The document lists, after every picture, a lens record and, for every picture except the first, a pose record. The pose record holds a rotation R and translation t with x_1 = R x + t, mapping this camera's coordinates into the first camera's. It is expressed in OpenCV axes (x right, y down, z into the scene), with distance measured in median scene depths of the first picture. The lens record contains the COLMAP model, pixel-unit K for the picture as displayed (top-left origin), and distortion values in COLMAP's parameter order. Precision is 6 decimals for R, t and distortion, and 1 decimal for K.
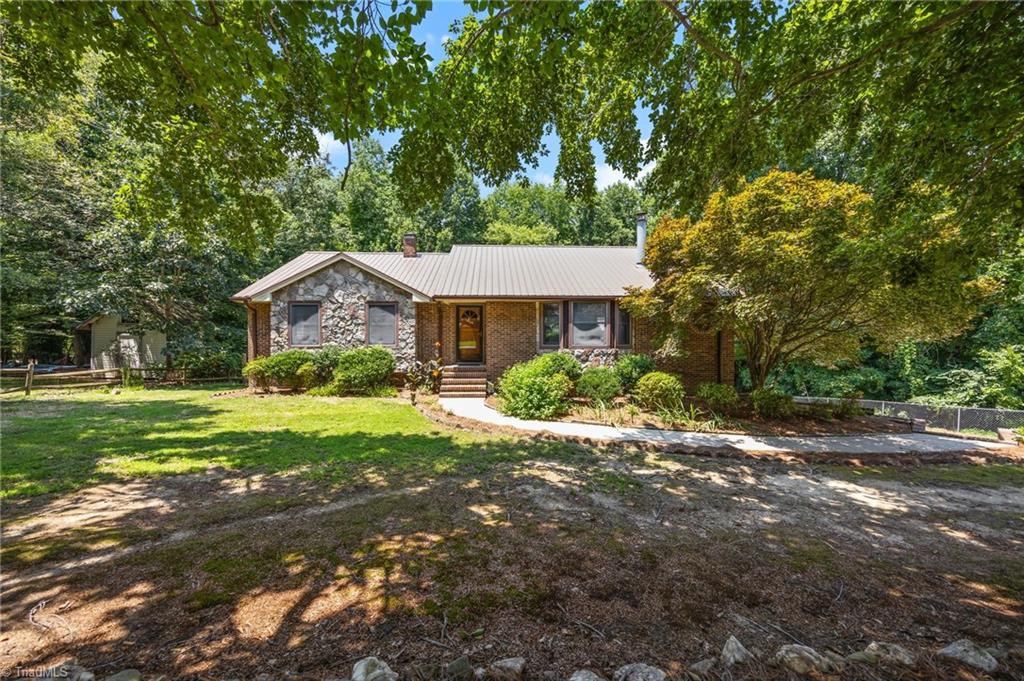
lens RADIAL K [[391.1, 0, 521.5], [0, 391.1, 350.2], [0, 0, 1]] dist [-0.001972, 0.000207]
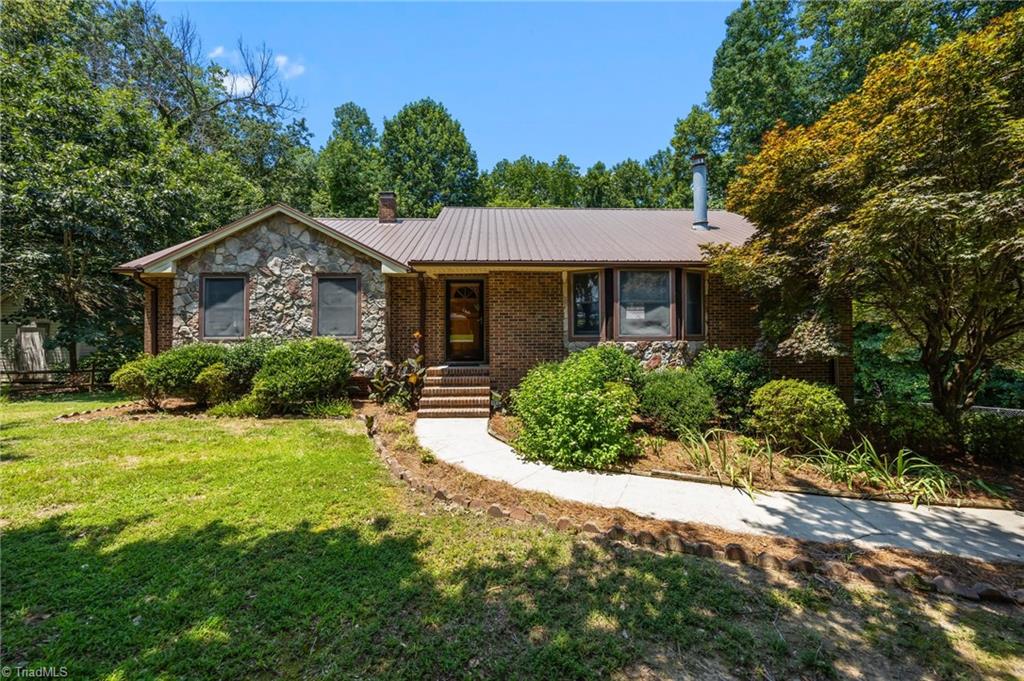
lens RADIAL K [[391.1, 0, 508.0], [0, 391.1, 333.6], [0, 0, 1]] dist [-0.001972, 0.000207]
pose [[0.999621, -0.005211, -0.027035, -0.040485], [0.004444, 0.999588, -0.028368, 0.002064], [0.027172, 0.028237, 0.999232, 0.334614]]
